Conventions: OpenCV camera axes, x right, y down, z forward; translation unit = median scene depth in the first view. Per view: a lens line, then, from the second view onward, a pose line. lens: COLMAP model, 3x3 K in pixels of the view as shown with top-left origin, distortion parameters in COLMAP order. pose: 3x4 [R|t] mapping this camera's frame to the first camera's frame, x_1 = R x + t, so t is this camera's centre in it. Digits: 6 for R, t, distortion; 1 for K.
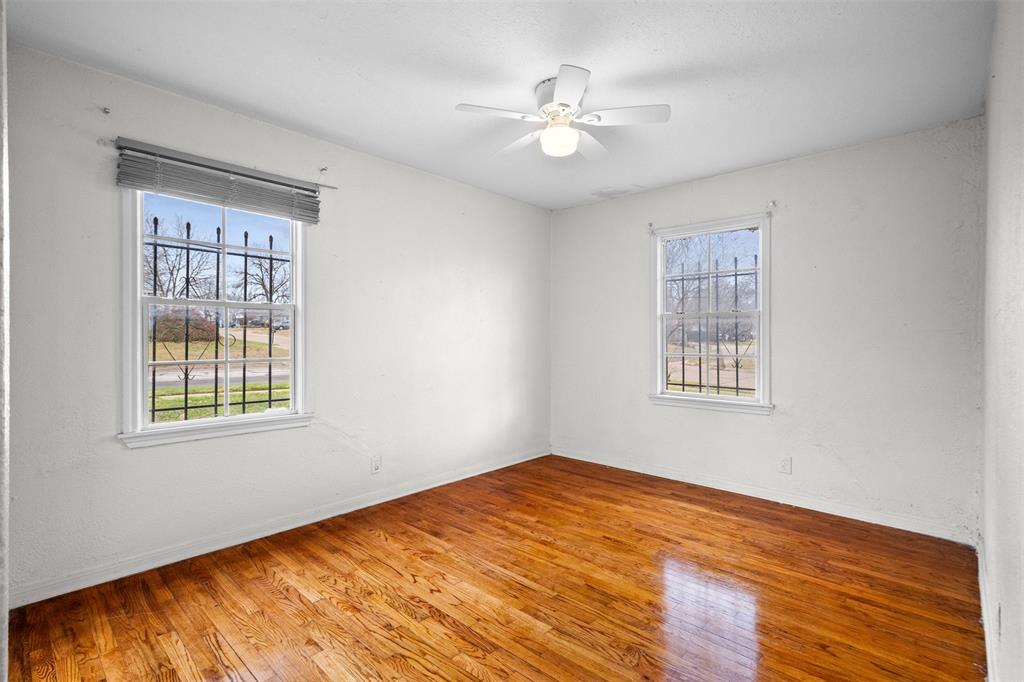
lens RADIAL K [[481.9, 0, 510.4], [0, 481.9, 331.9], [0, 0, 1]] dist [0.000889, 0.000294]
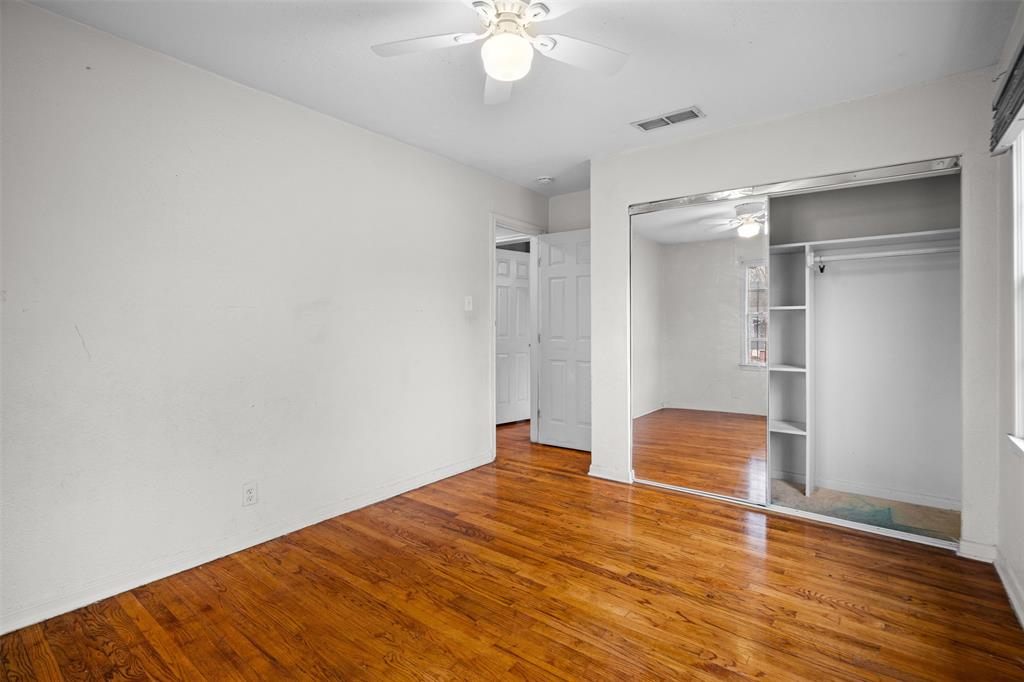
lens RADIAL K [[481.9, 0, 510.4], [0, 481.9, 331.9], [0, 0, 1]] dist [0.000889, 0.000294]
pose [[-0.996343, 0.003893, -0.085358, 0.188715], [0.004044, 0.999991, -0.001591, 0.032479], [0.085351, -0.001931, -0.996349, 2.085913]]
